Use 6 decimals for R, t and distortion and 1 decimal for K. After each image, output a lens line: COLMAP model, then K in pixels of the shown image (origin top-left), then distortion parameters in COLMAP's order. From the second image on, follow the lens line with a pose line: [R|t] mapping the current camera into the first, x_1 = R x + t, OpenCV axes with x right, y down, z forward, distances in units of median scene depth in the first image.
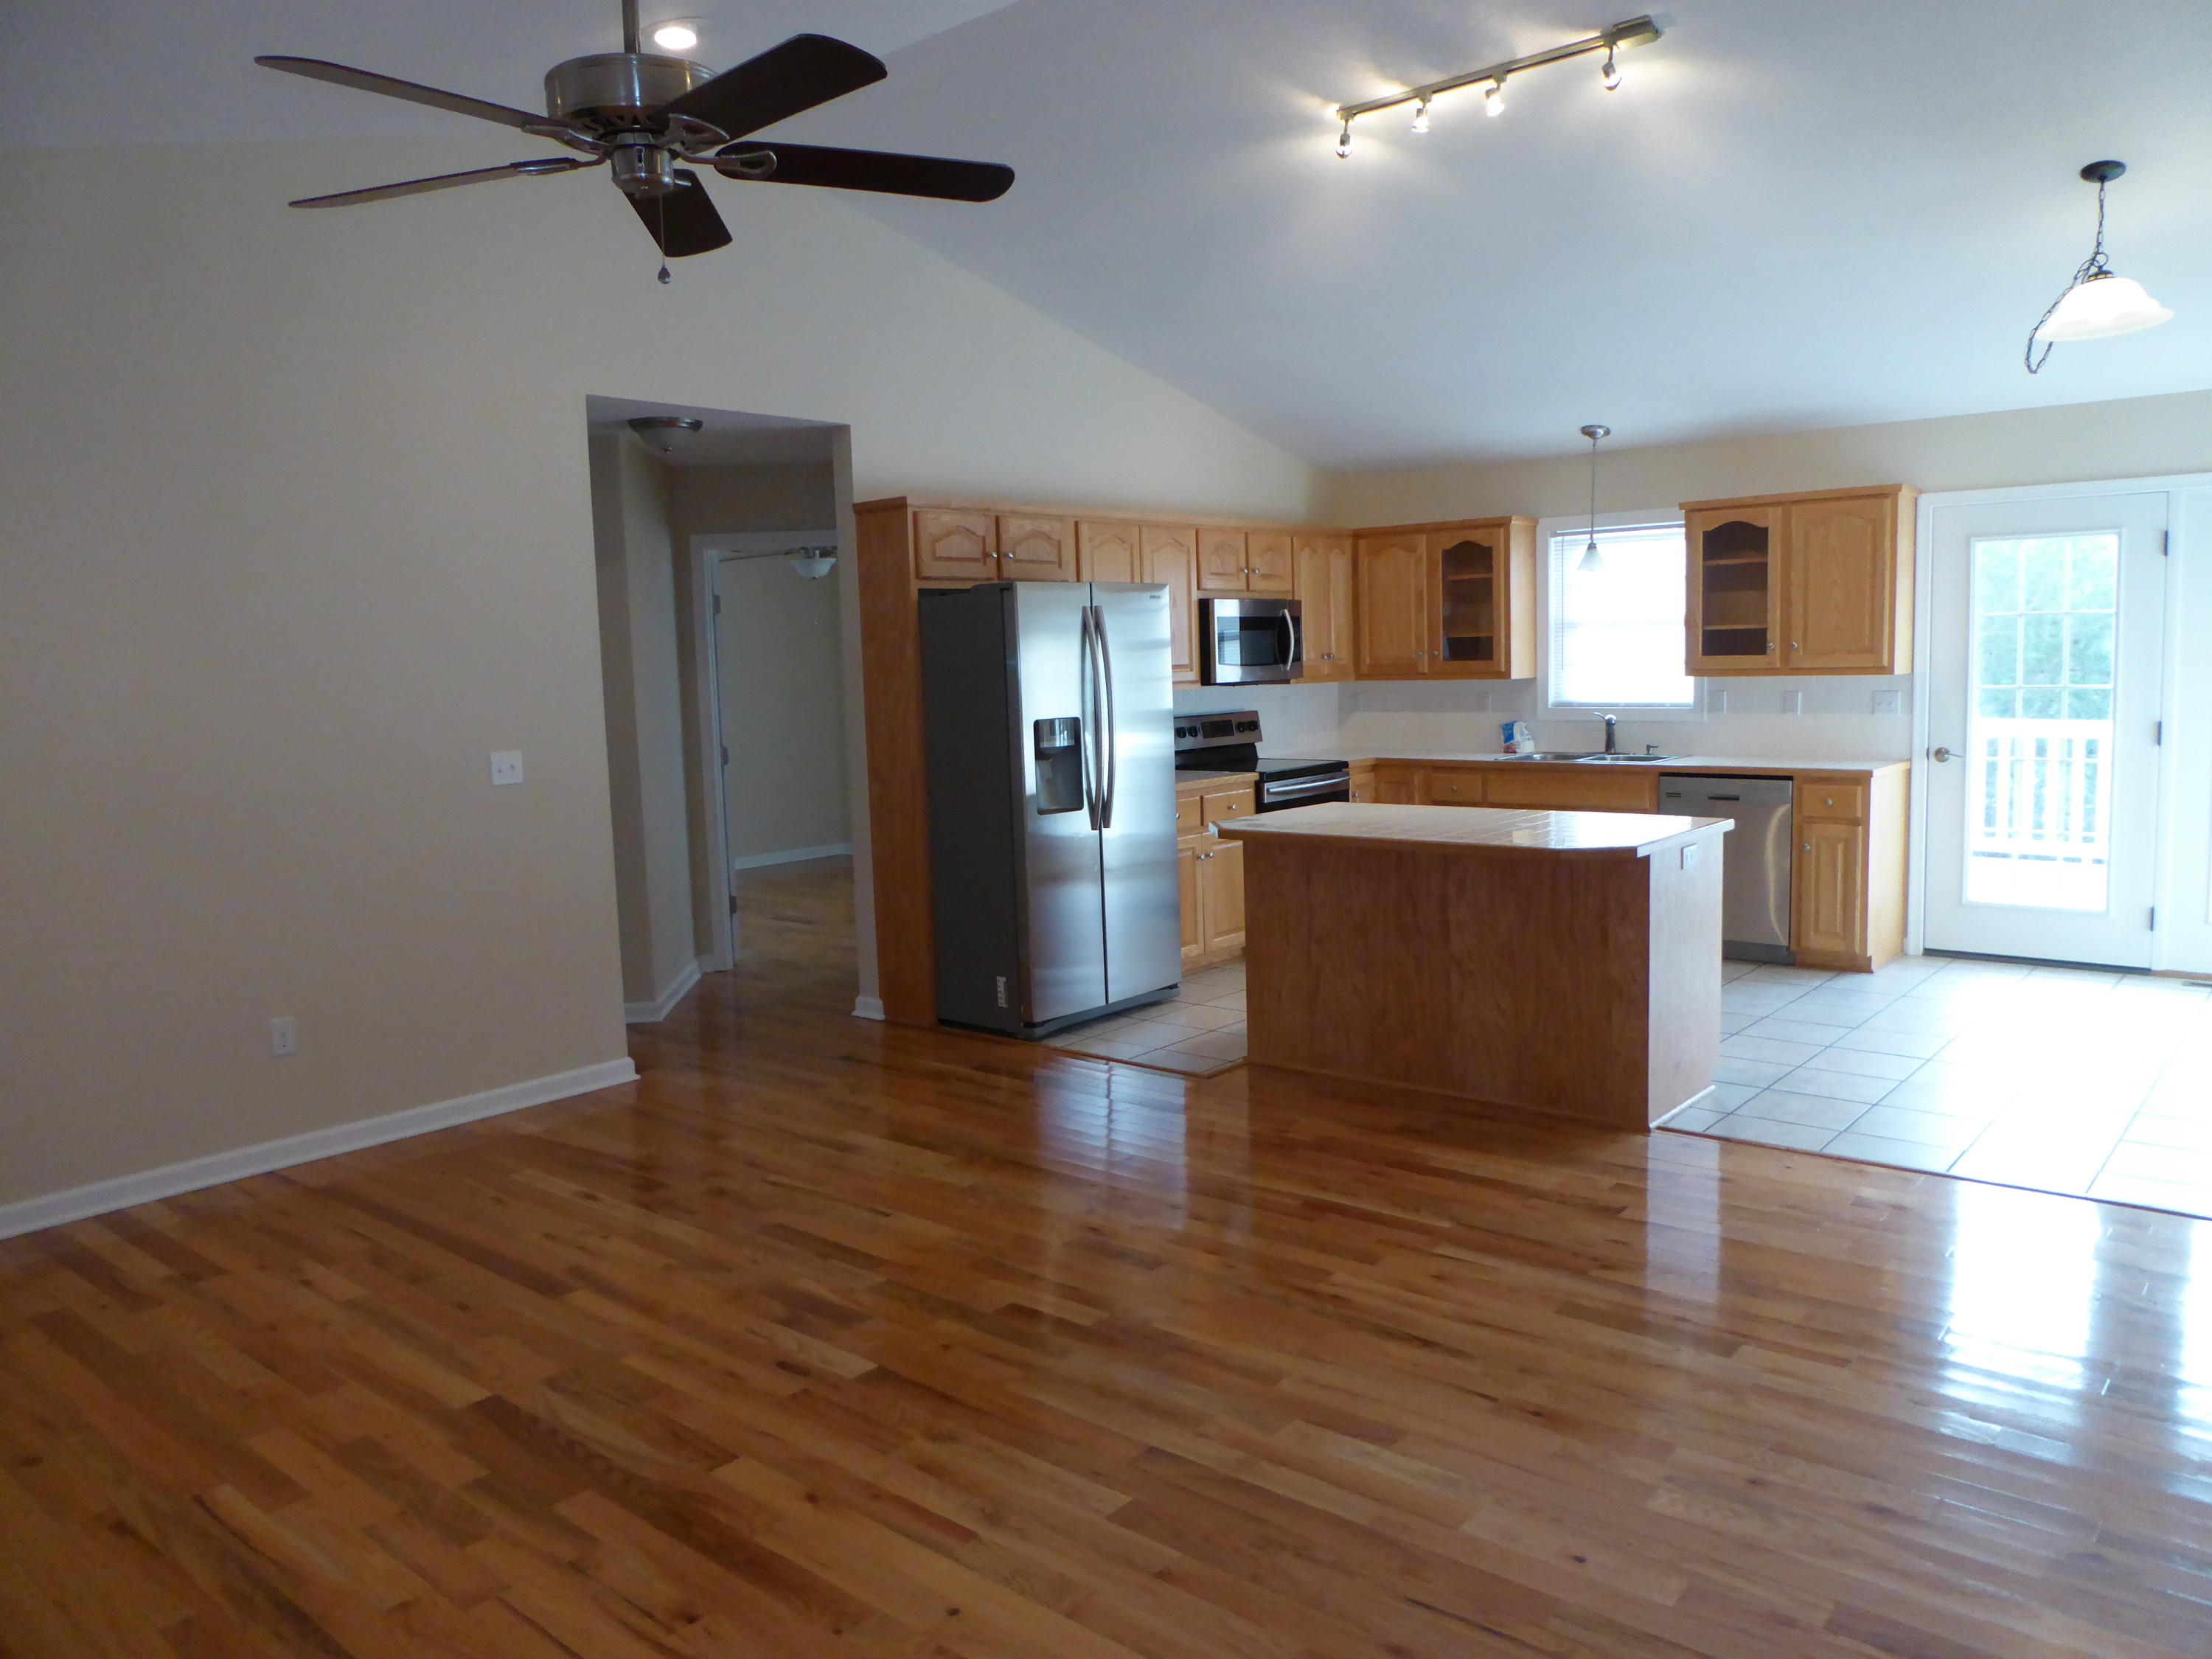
lens RADIAL K [[1571.3, 0, 1121.4], [0, 1571.3, 818.9], [0, 0, 1]] dist [-0.045895, 0.016045]
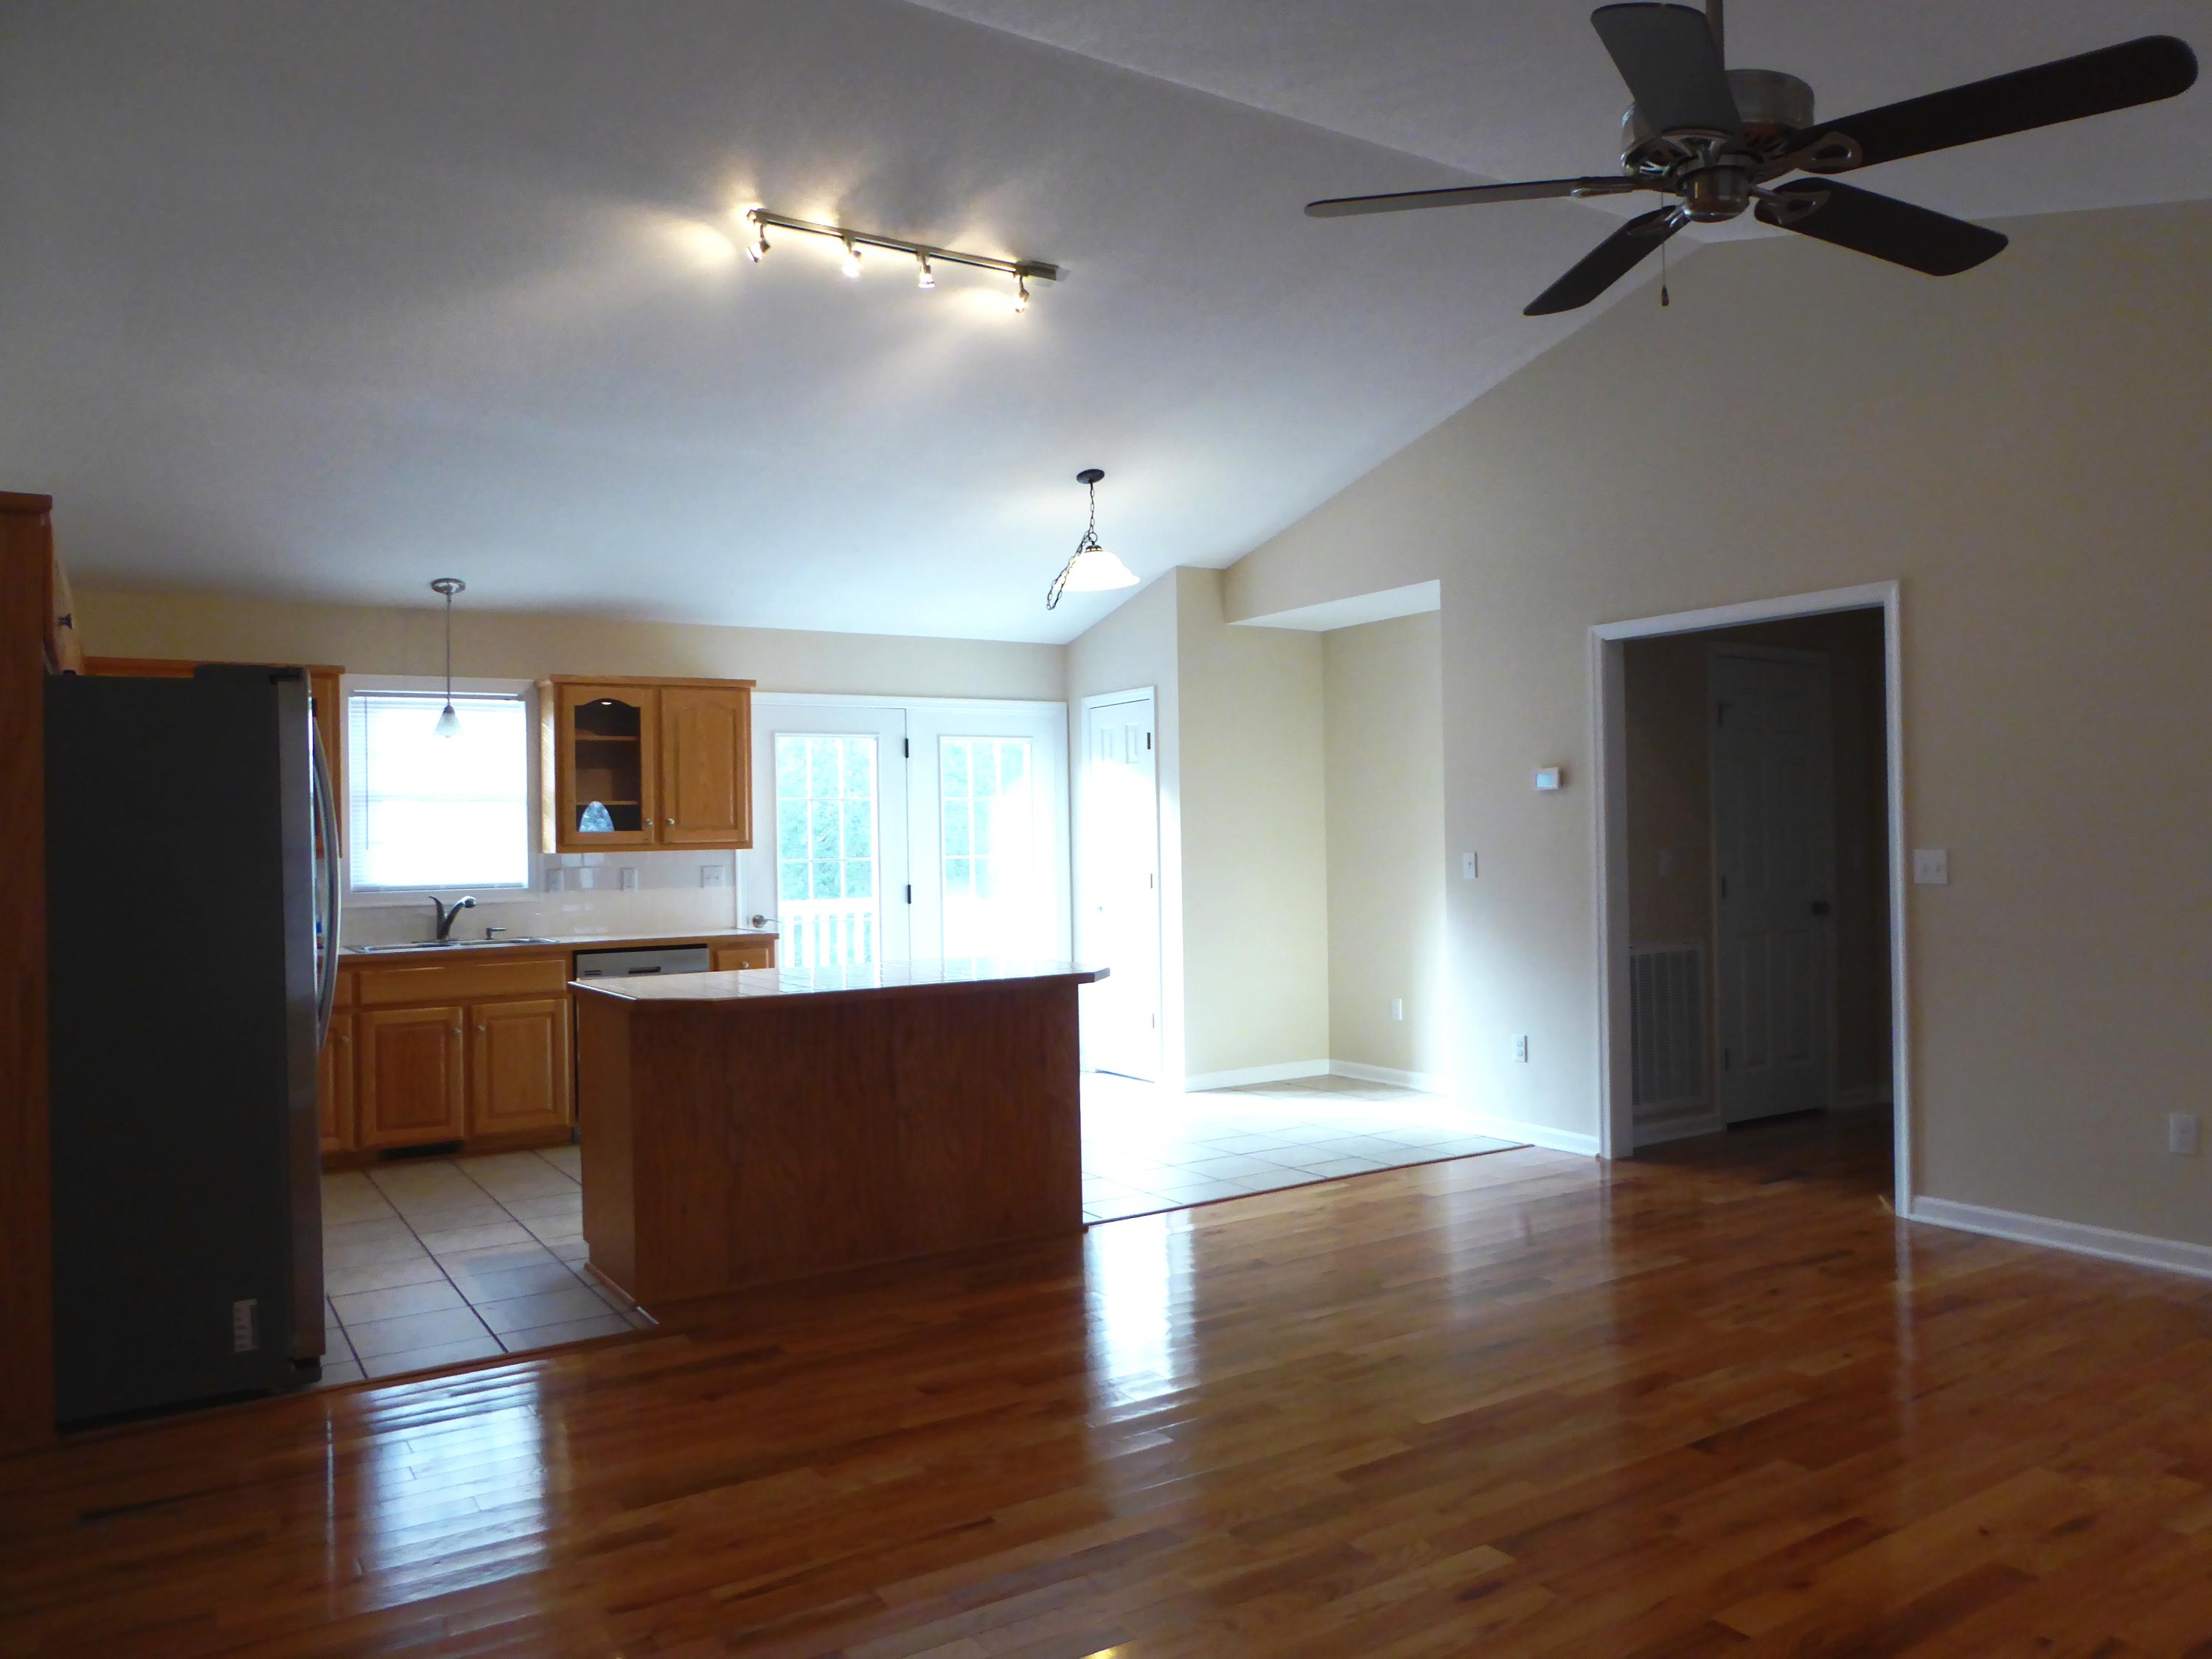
lens RADIAL K [[1574.0, 0, 1106.0], [0, 1574.0, 829.5], [0, 0, 1]] dist [-0.048499, 0.022636]
pose [[0.298057, 0.028542, 0.954121, -0.547709], [0.112852, 0.991489, -0.064913, -0.005236], [-0.947854, 0.127022, 0.292300, 0.467781]]
